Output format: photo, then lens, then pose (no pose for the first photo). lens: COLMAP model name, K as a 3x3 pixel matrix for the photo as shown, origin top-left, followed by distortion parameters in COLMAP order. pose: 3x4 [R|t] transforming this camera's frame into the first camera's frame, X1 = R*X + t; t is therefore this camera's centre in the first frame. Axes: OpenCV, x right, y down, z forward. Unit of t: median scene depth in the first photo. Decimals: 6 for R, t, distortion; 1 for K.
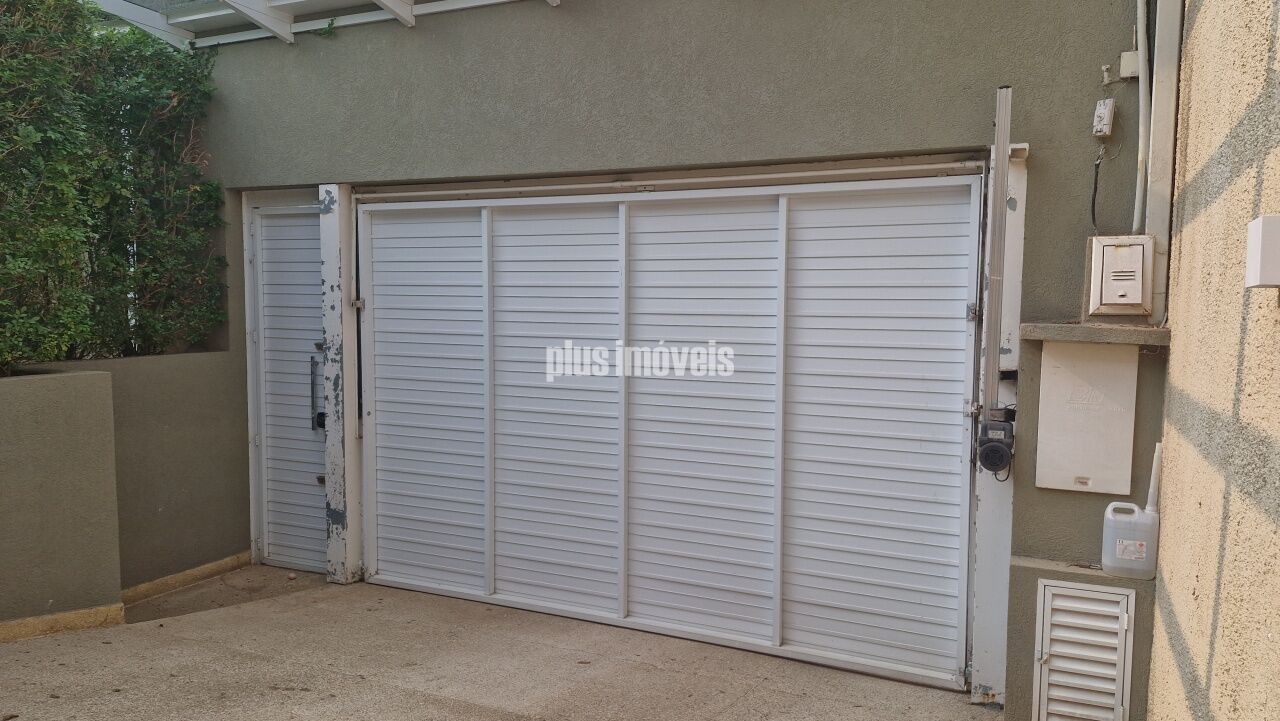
lens RADIAL K [[893.0, 0, 639.0], [0, 893.0, 361.1], [0, 0, 1]] dist [0.038592, 0.000340]
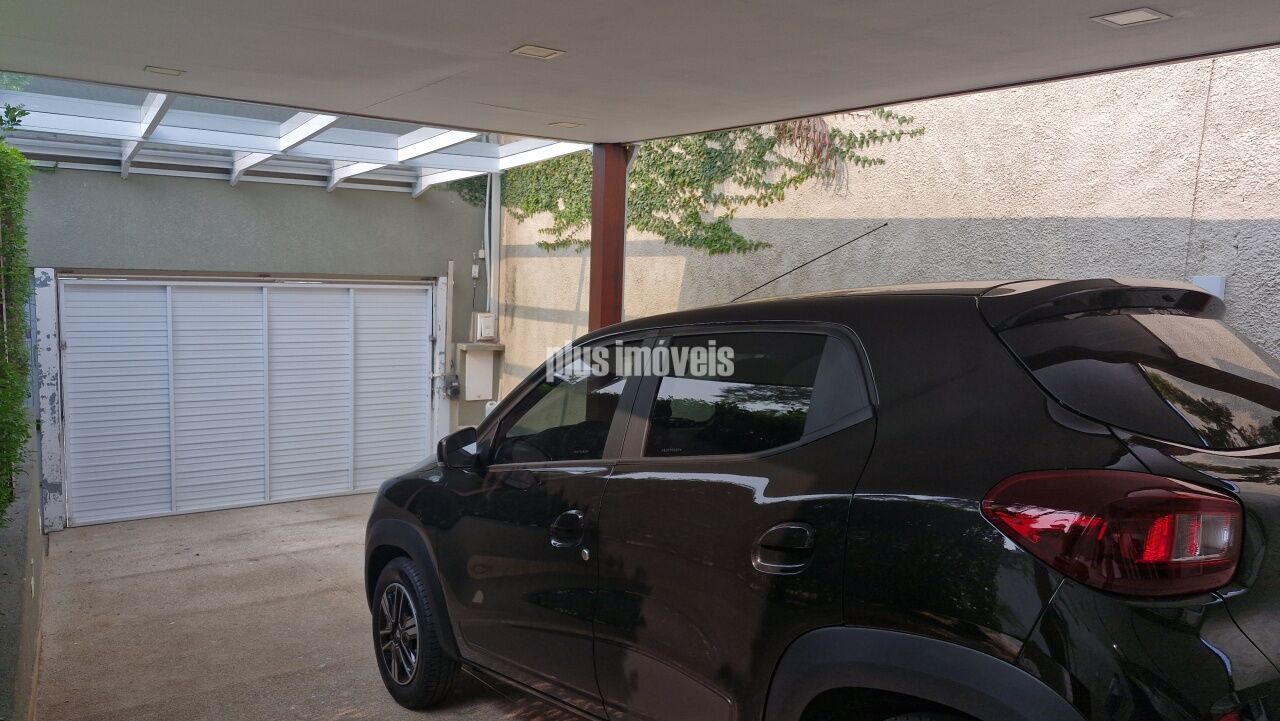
lens RADIAL K [[893.0, 0, 639.1], [0, 893.0, 360.3], [0, 0, 1]] dist [0.038592, 0.000340]
pose [[0.521296, -0.086154, 0.849016, -1.404285], [0.027928, 0.996080, 0.083929, -0.177316], [-0.852919, -0.020040, 0.521659, -0.796388]]
